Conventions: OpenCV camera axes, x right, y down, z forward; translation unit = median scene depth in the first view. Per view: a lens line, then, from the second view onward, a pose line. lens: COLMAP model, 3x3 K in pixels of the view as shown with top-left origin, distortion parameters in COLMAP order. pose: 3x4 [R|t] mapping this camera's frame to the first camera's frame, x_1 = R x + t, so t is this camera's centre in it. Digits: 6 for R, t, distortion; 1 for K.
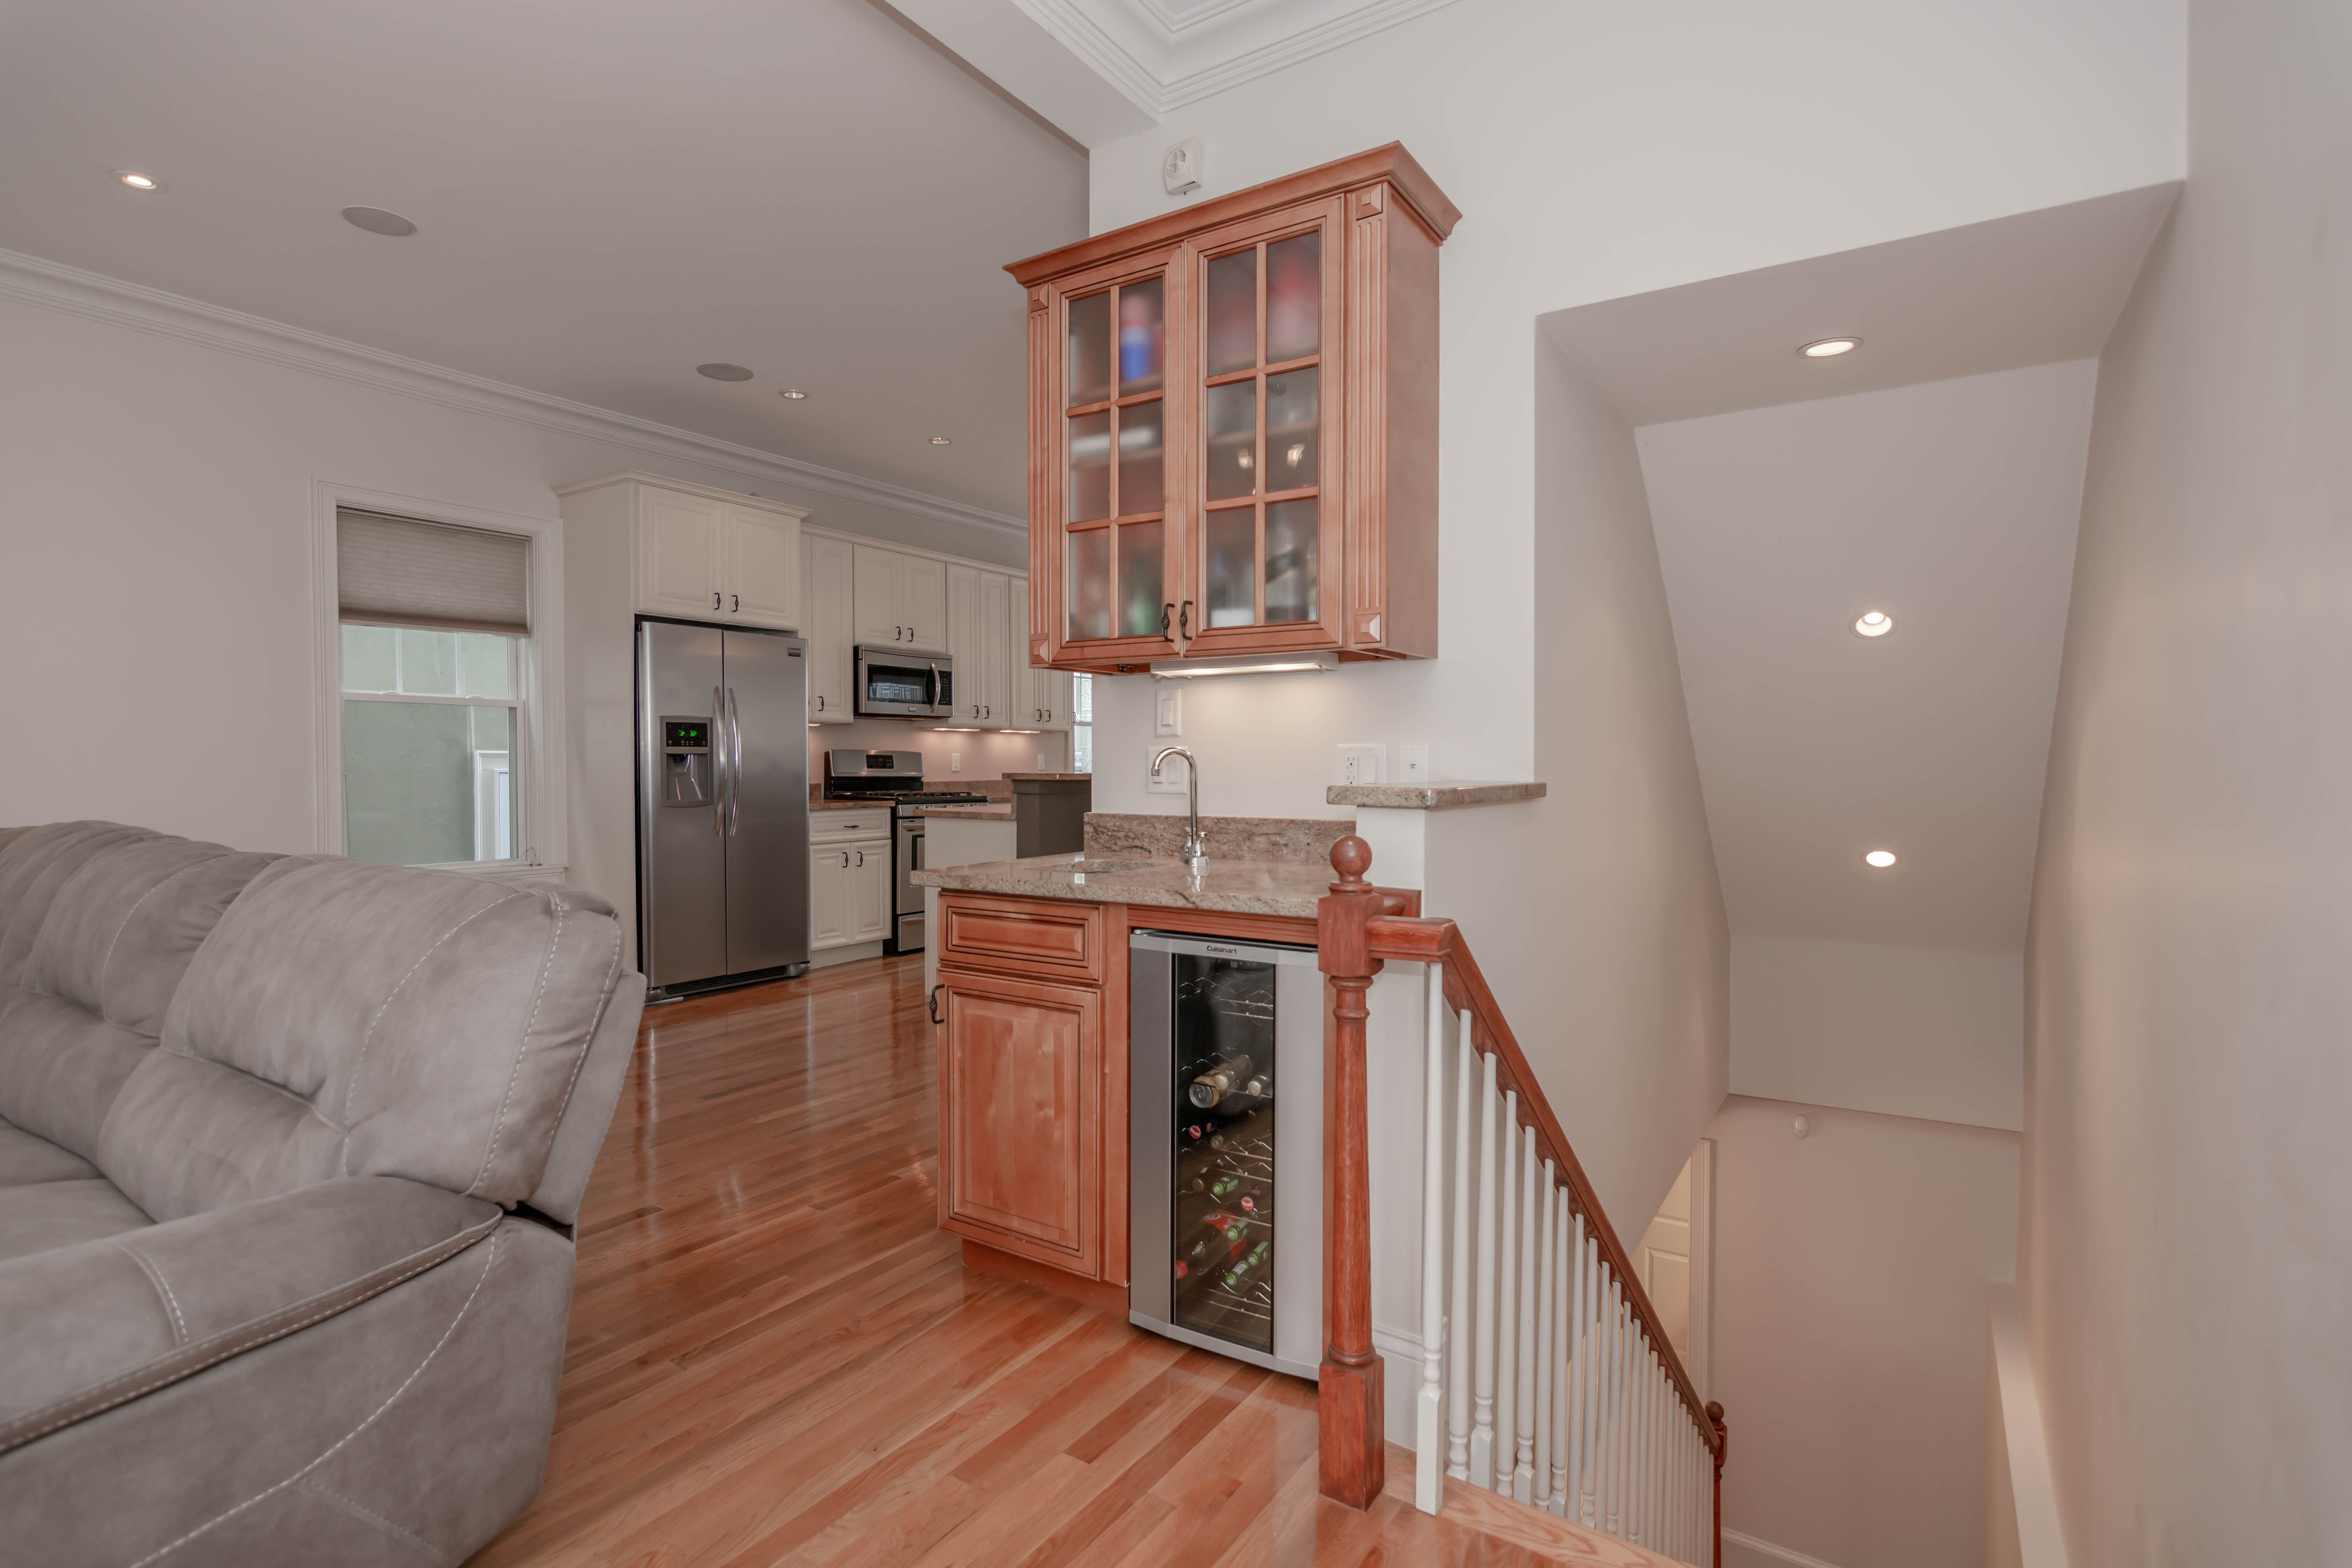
lens RADIAL K [[1151.1, 0, 1178.3], [0, 1151.1, 789.1], [0, 0, 1]] dist [0.003672, -0.000064]
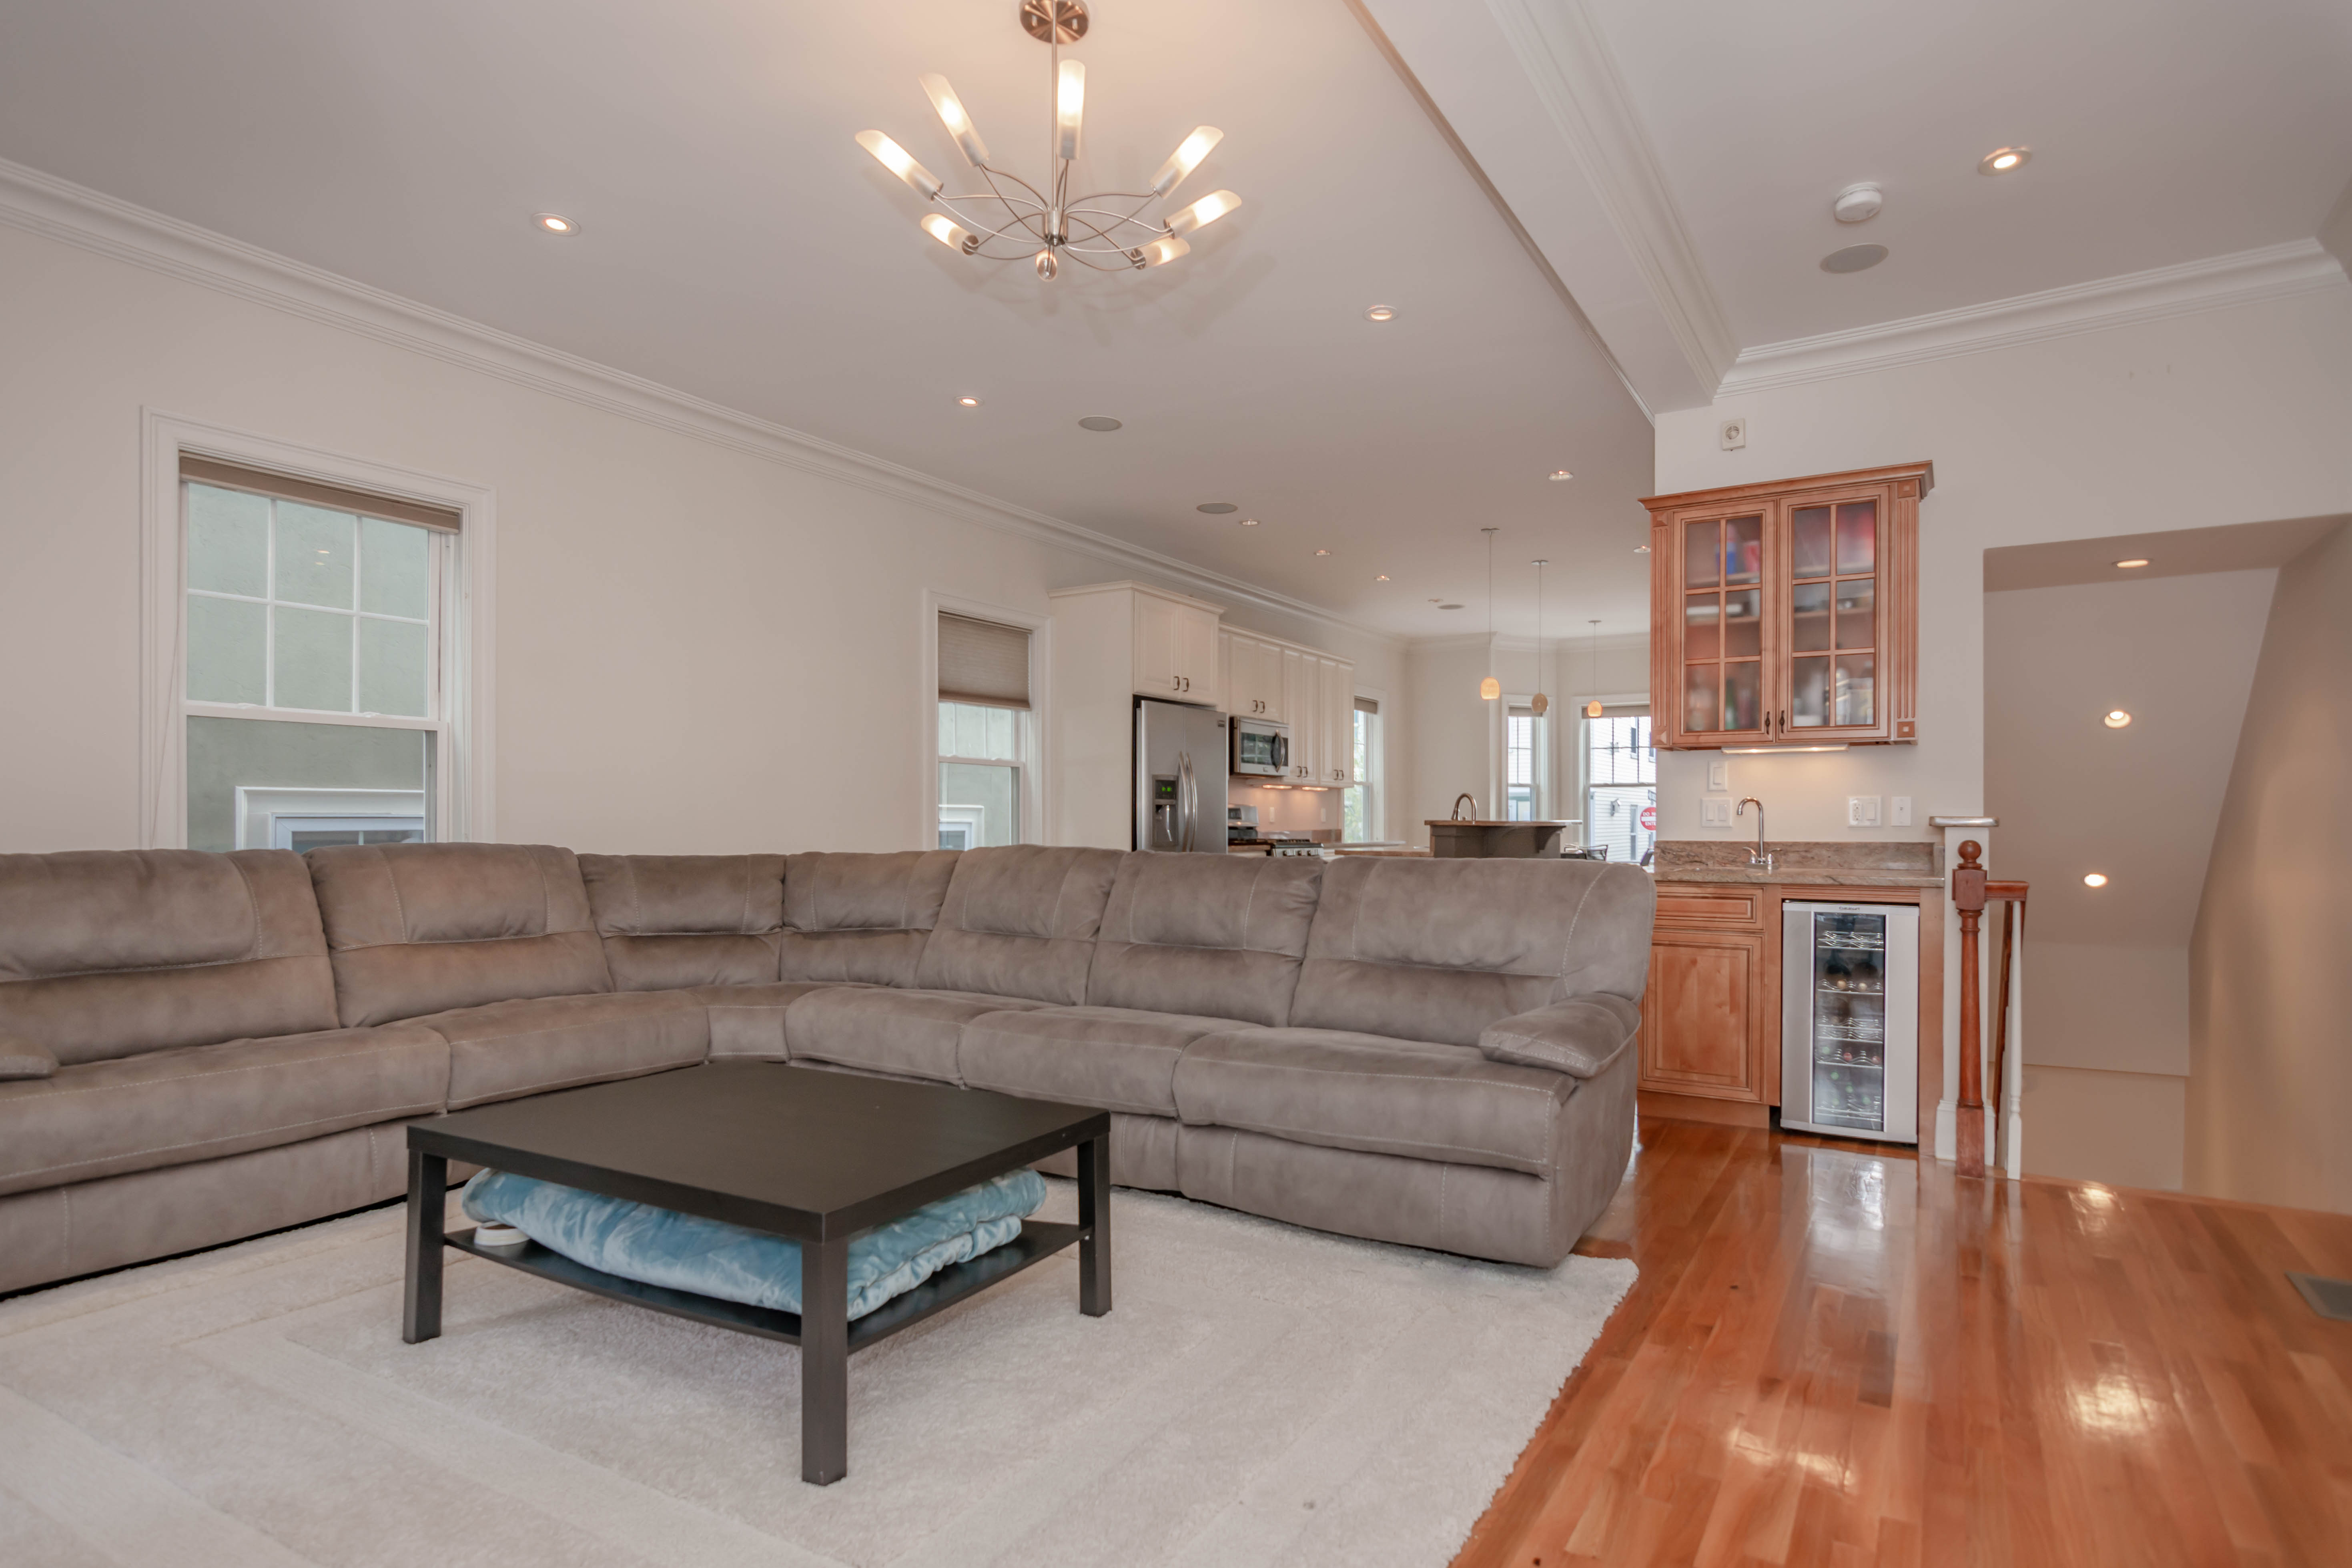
lens RADIAL K [[1205.1, 0, 1289.7], [0, 1205.1, 823.2], [0, 0, 1]] dist [-0.000706, 0.000358]
pose [[0.997357, 0.002742, 0.072604, -0.405689], [-0.001042, 0.999725, -0.023431, 0.021359], [-0.072648, 0.023293, 0.997086, -0.340123]]
